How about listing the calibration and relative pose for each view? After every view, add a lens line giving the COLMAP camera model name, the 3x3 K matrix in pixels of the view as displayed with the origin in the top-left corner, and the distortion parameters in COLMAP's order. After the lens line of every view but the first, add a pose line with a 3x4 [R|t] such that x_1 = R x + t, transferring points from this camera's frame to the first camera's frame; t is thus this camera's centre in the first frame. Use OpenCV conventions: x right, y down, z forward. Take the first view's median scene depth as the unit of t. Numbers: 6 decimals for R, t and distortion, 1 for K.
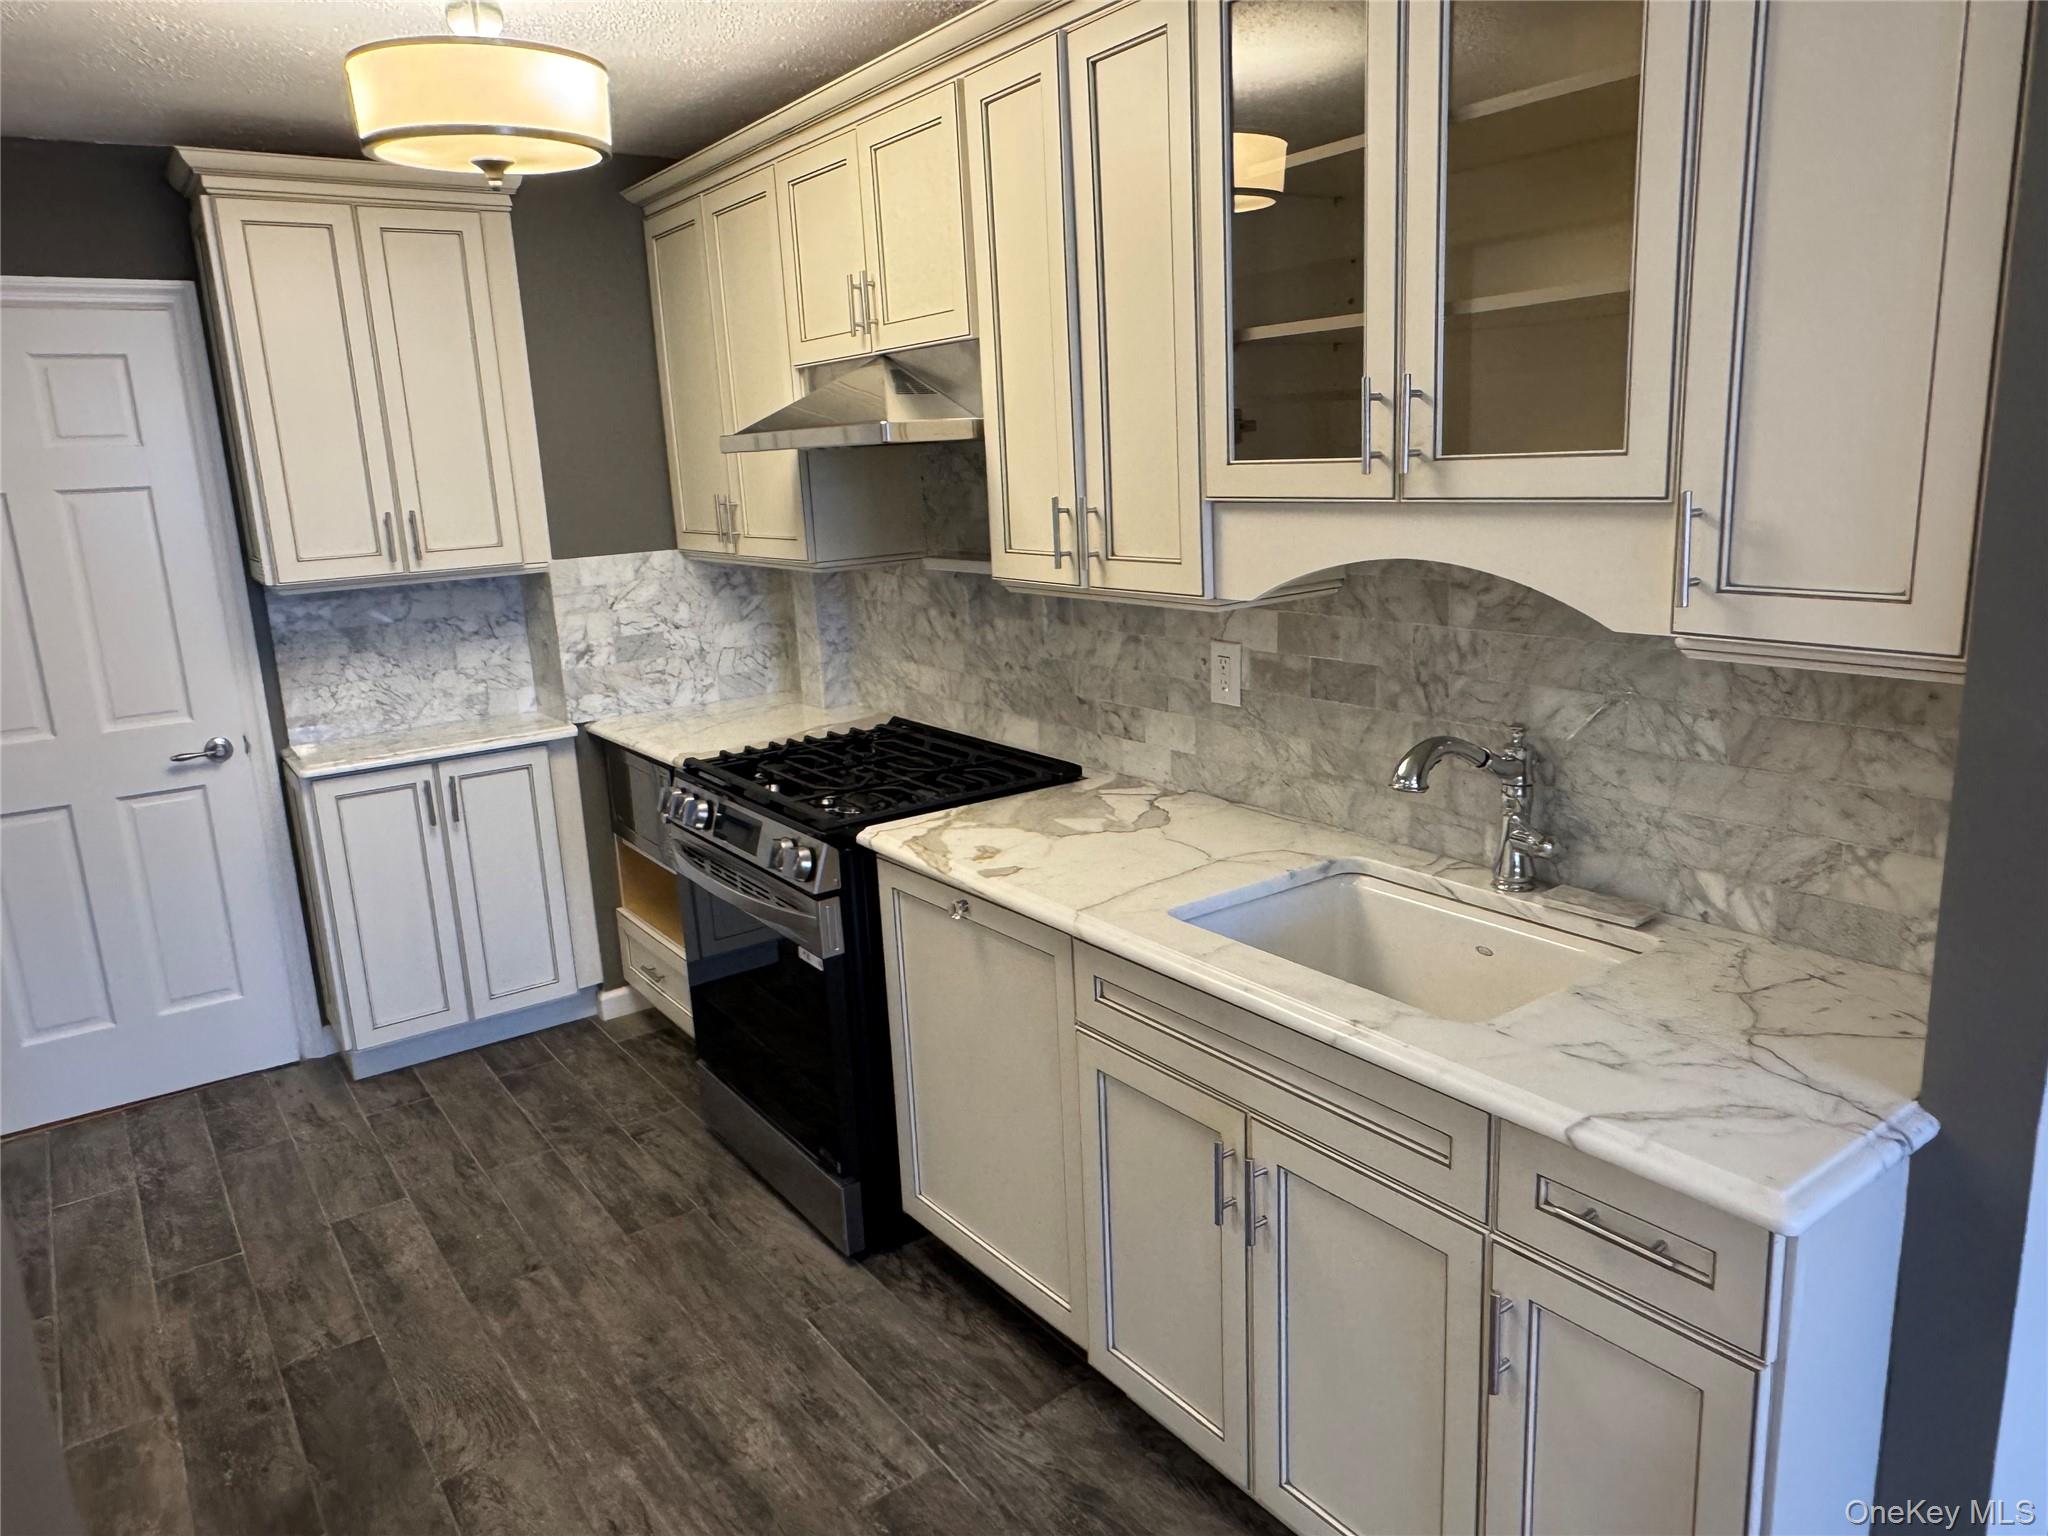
lens RADIAL K [[1357.5, 0, 1024.0], [0, 1357.5, 768.0], [0, 0, 1]] dist [0.003268, -0.004700]
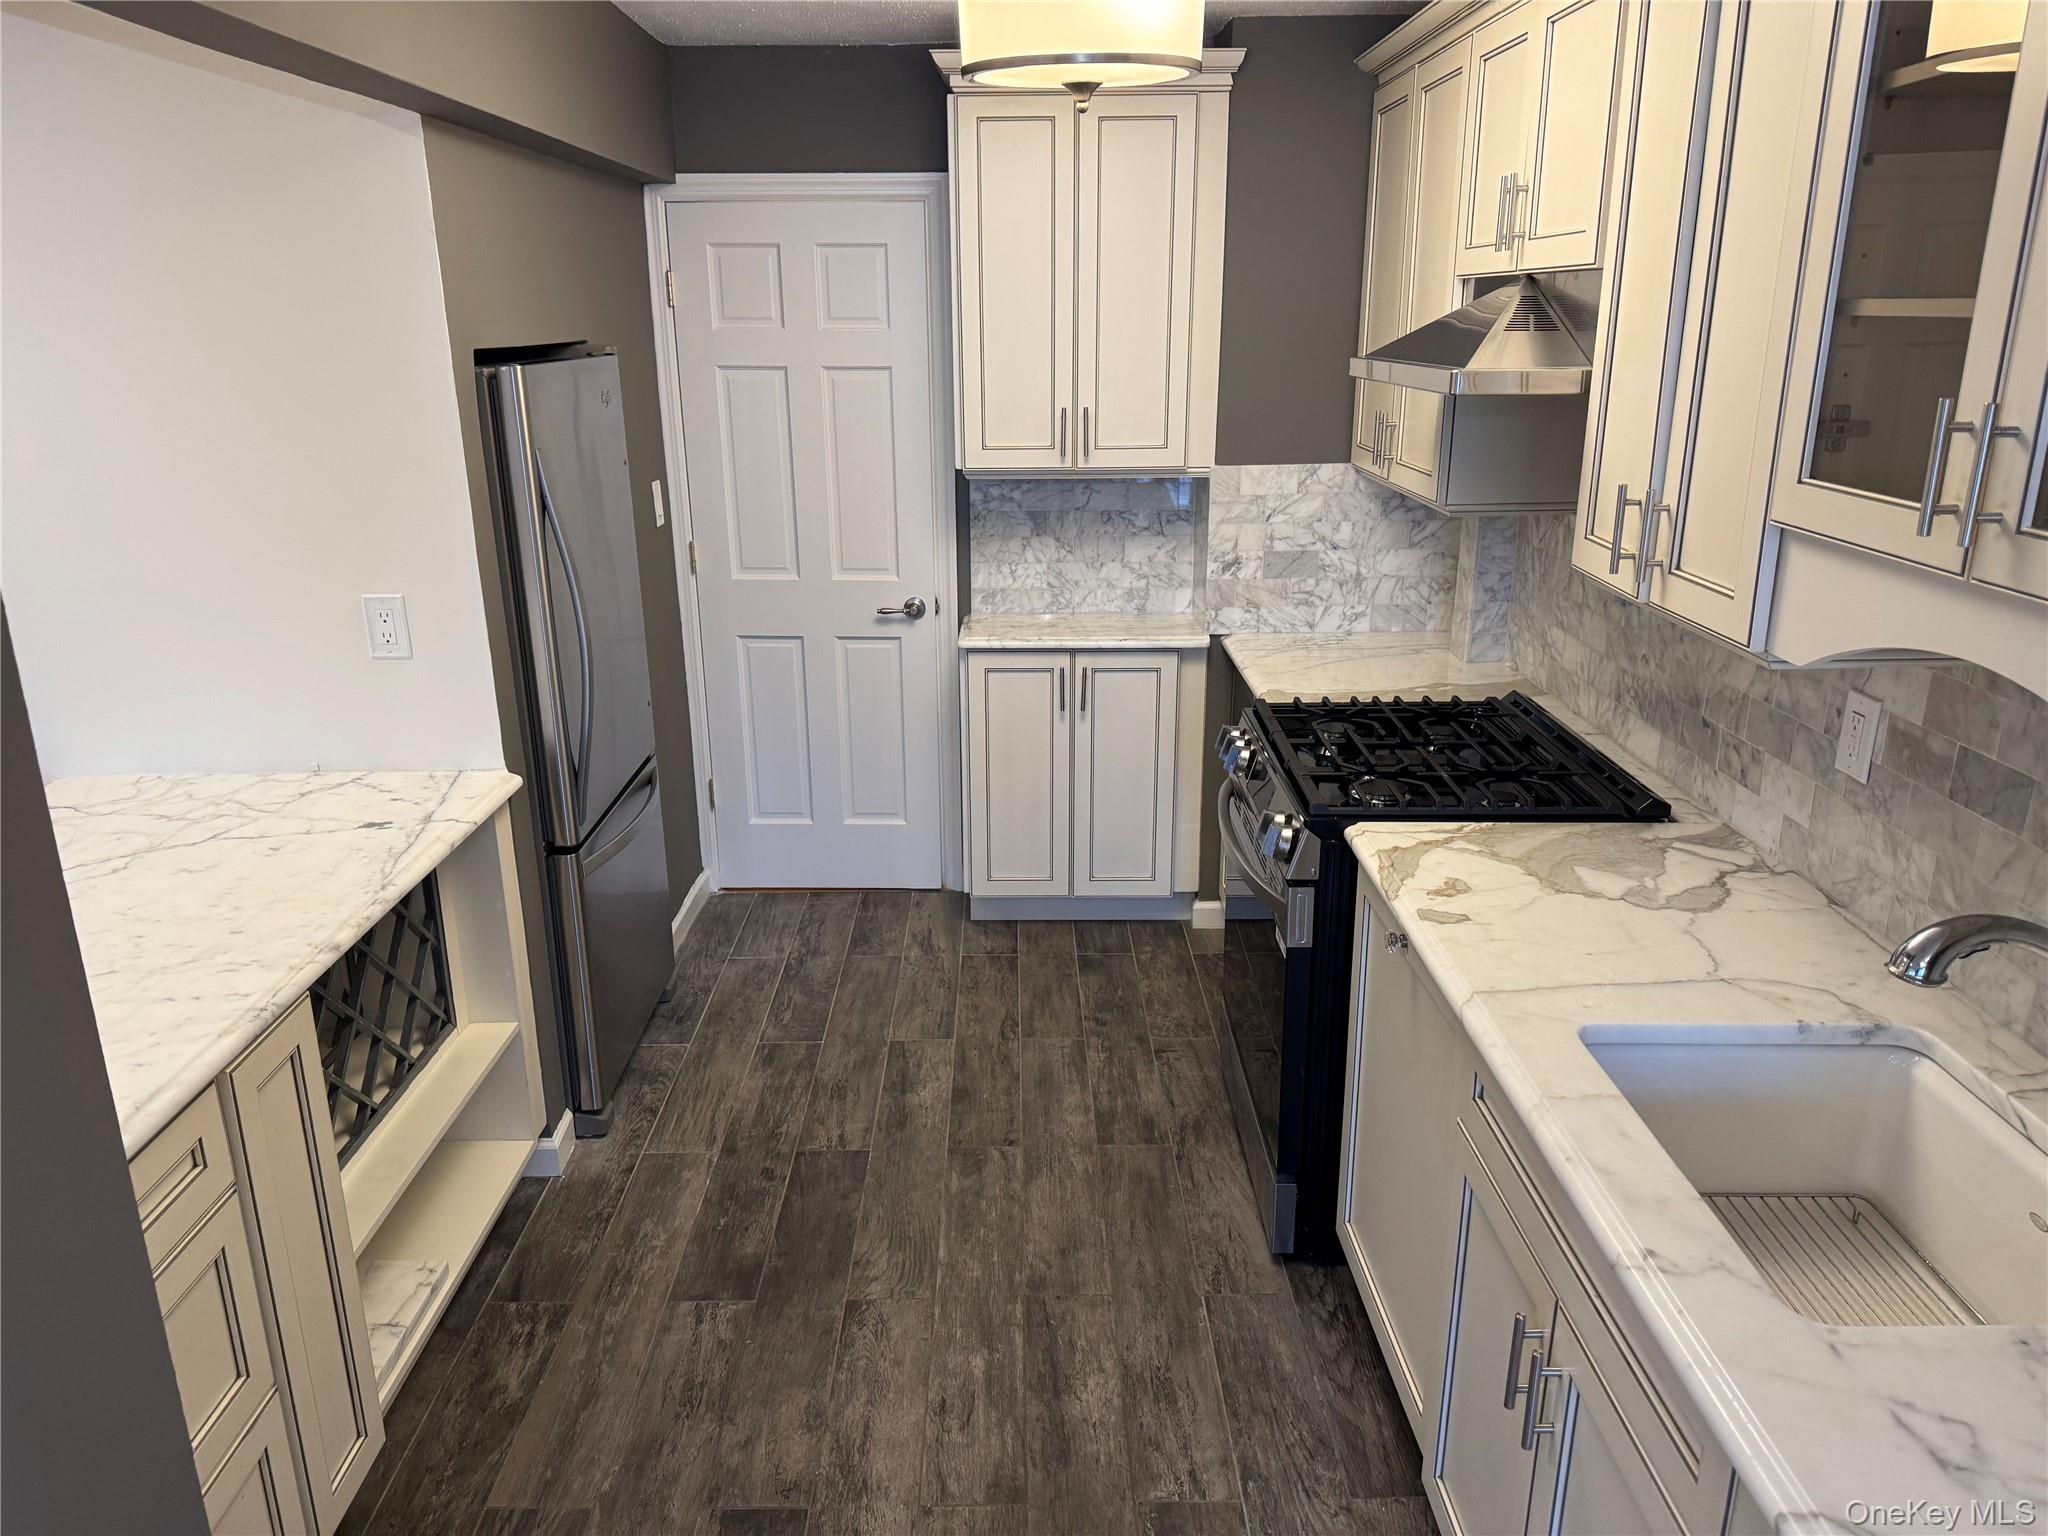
lens RADIAL K [[1452.0, 0, 1075.3], [0, 1452.0, 778.0], [0, 0, 1]] dist [0.178755, -0.393089]
pose [[0.805903, 0.223696, -0.548161, 0.238725], [-0.163910, 0.973984, 0.156488, -0.098180], [0.568905, -0.036265, 0.821603, 0.079725]]
